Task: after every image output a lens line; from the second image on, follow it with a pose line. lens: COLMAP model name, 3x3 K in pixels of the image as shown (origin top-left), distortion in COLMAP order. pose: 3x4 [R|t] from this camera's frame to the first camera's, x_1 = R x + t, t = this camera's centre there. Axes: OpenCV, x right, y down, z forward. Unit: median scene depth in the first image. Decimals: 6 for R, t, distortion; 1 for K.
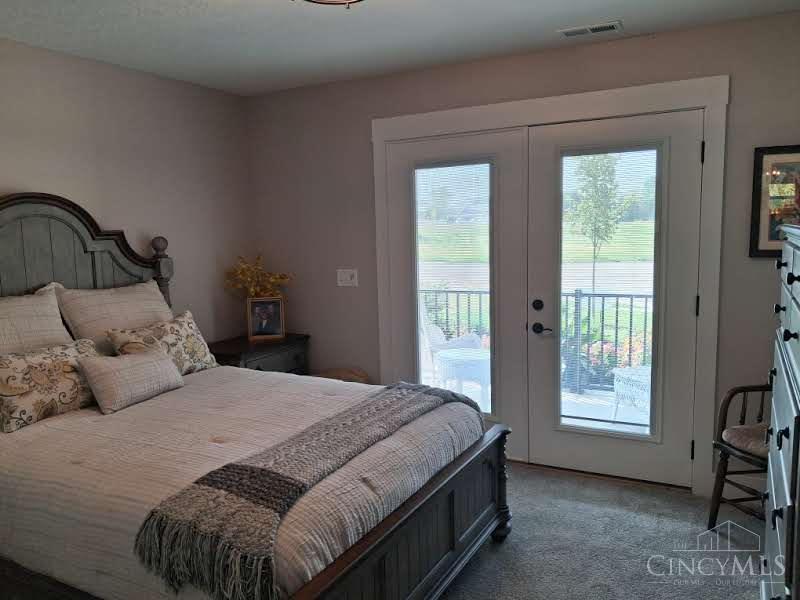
lens RADIAL K [[627.1, 0, 404.9], [0, 627.1, 301.4], [0, 0, 1]] dist [0.015075, -0.003501]
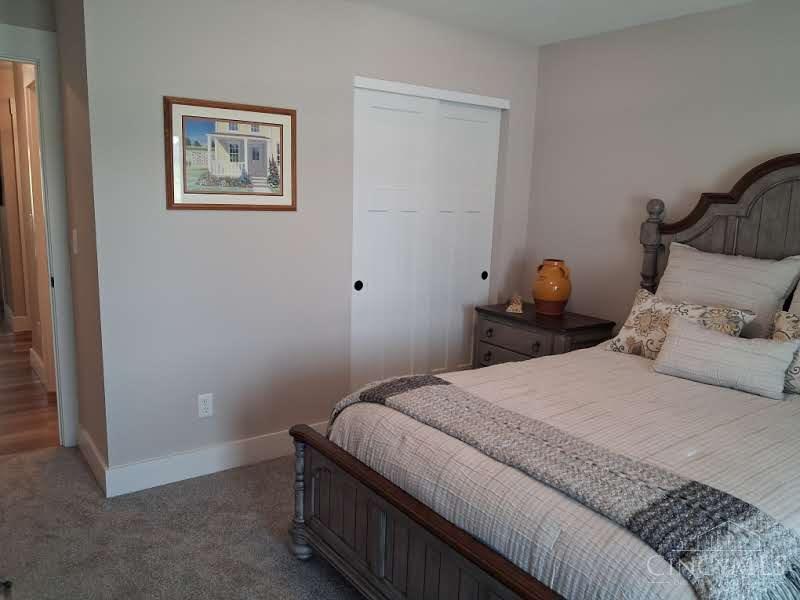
lens RADIAL K [[627.1, 0, 404.9], [0, 627.1, 301.4], [0, 0, 1]] dist [0.015075, -0.003501]
pose [[-0.431746, 0.169267, -0.885971, 0.640168], [-0.126207, 0.961236, 0.245149, -0.142734], [0.893122, 0.217658, -0.393647, 1.091436]]
